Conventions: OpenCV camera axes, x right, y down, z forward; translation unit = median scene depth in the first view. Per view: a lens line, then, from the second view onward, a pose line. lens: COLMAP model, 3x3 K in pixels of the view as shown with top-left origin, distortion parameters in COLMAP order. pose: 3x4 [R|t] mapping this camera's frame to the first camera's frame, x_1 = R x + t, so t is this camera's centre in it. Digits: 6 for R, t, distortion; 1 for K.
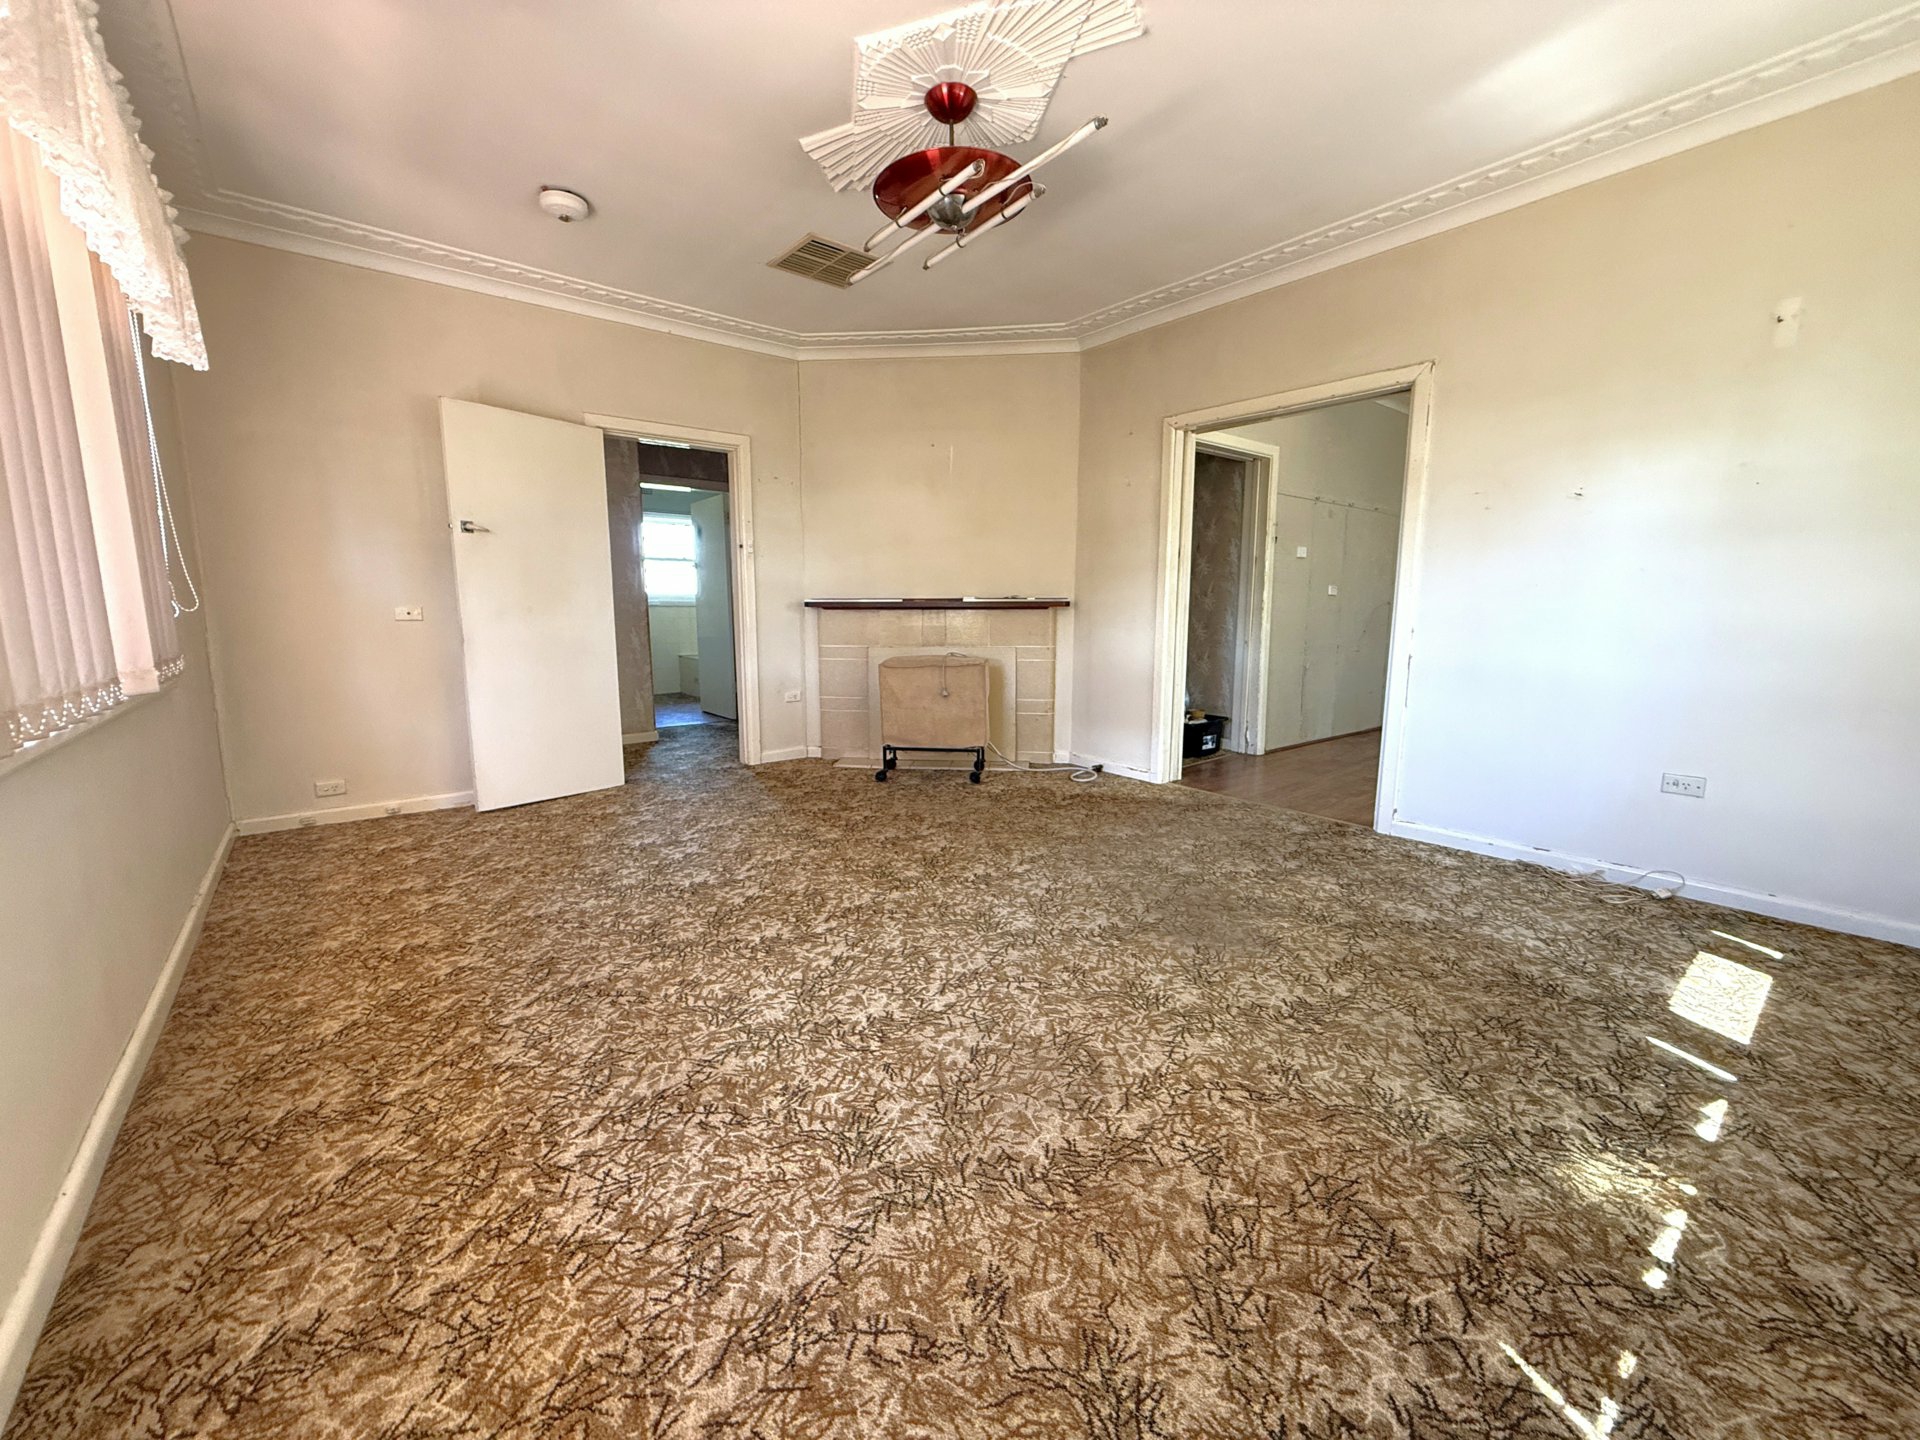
lens RADIAL K [[770.9, 0, 957.5], [0, 770.9, 711.8], [0, 0, 1]] dist [0.002942, 0.000124]
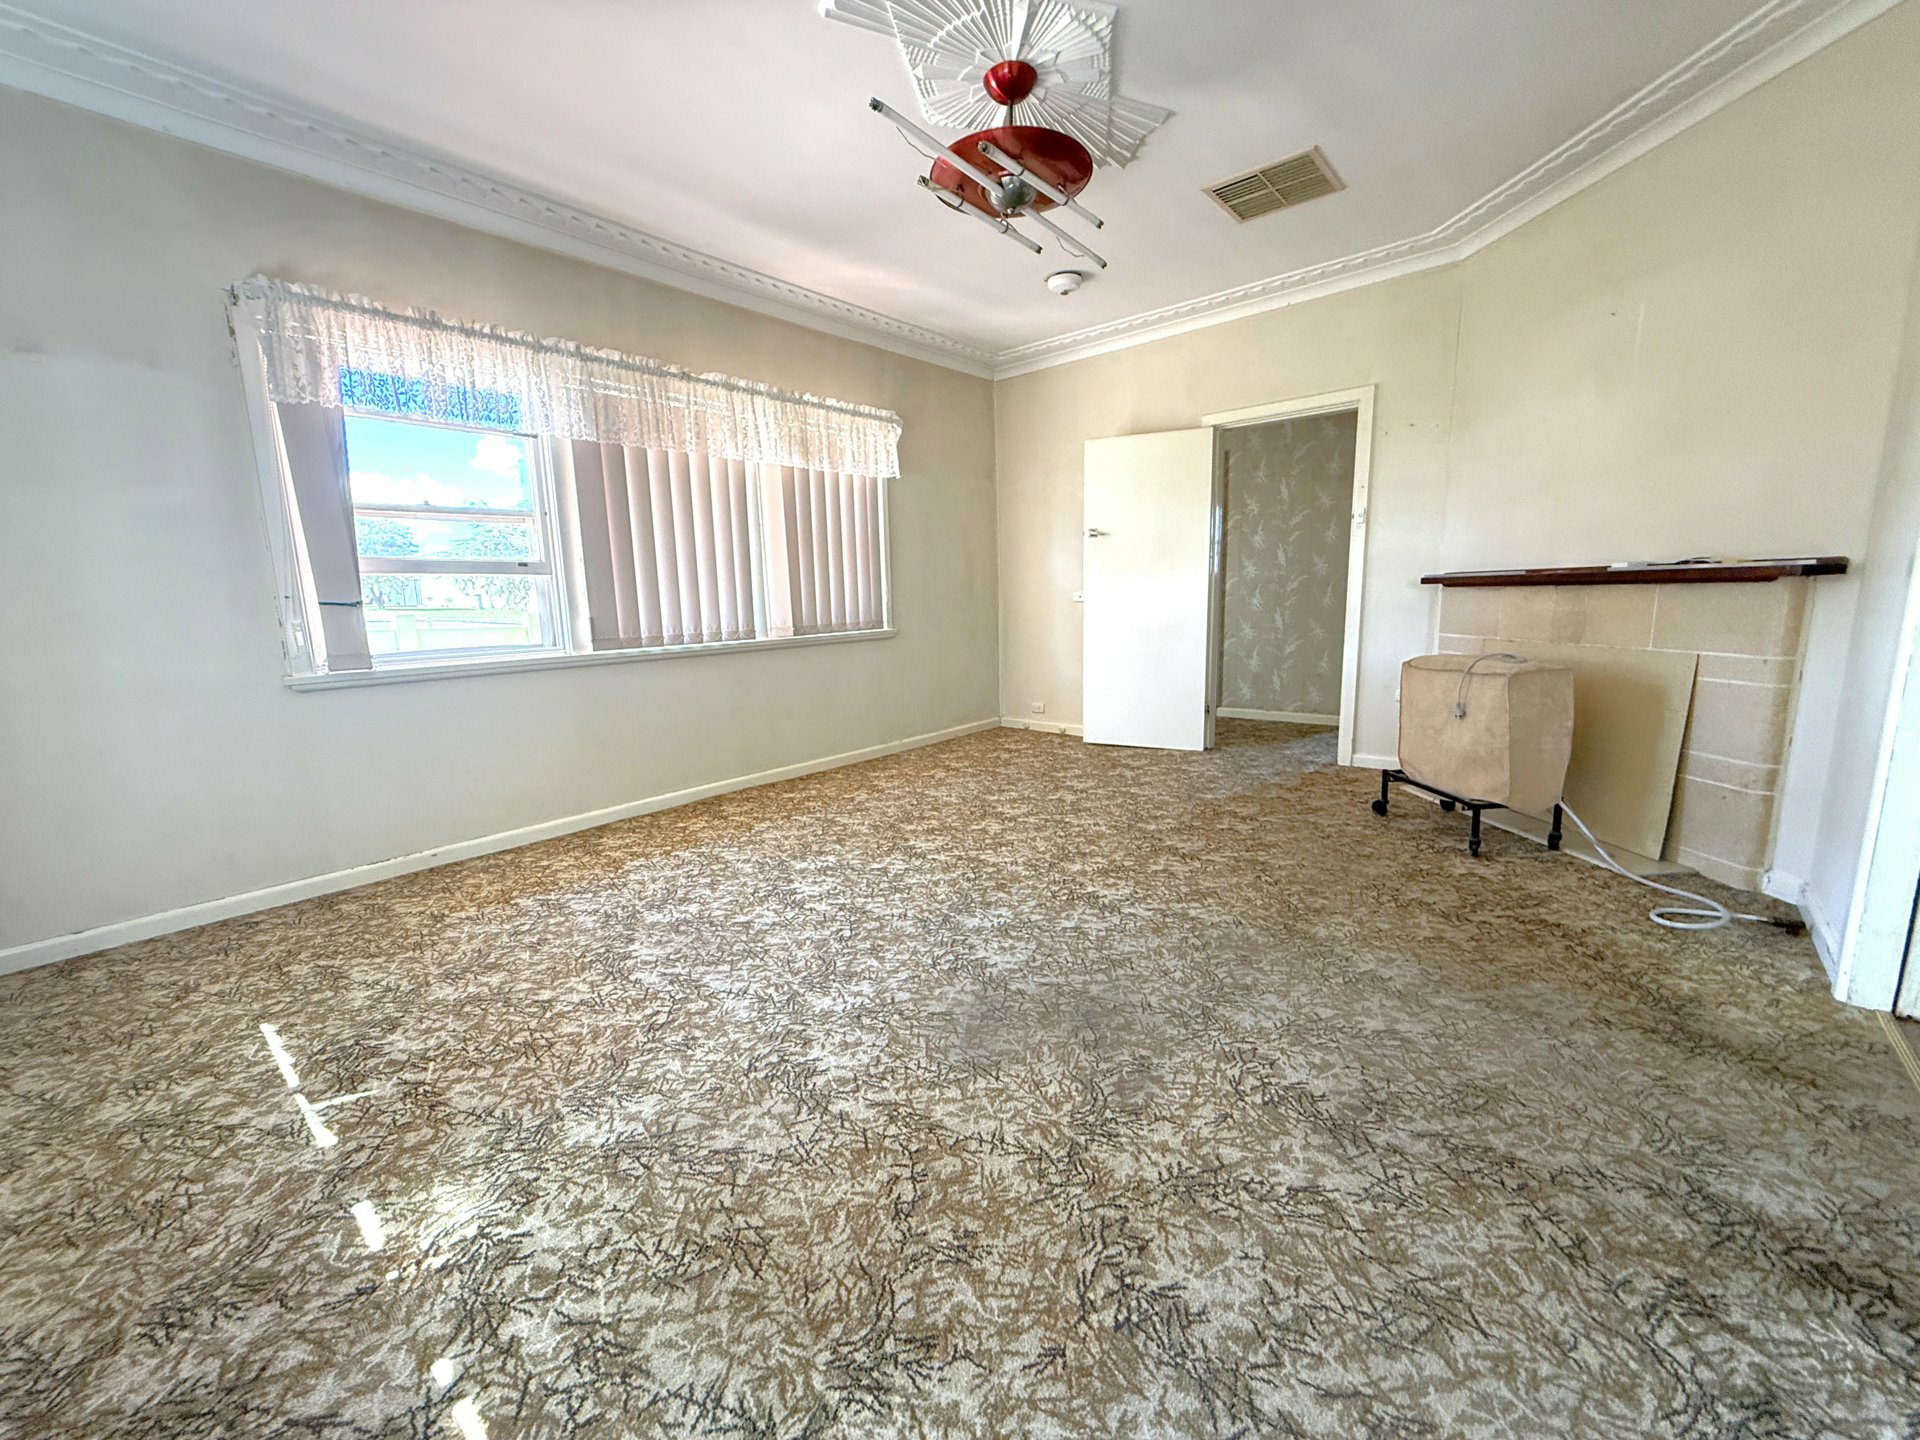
lens RADIAL K [[764.6, 0, 956.5], [0, 764.6, 722.0], [0, 0, 1]] dist [0.001624, 0.000196]
pose [[0.172206, 0.158724, -0.972189, 1.123476], [-0.105976, 0.984190, 0.141912, -0.128403], [0.979344, 0.078590, 0.186305, 0.879175]]
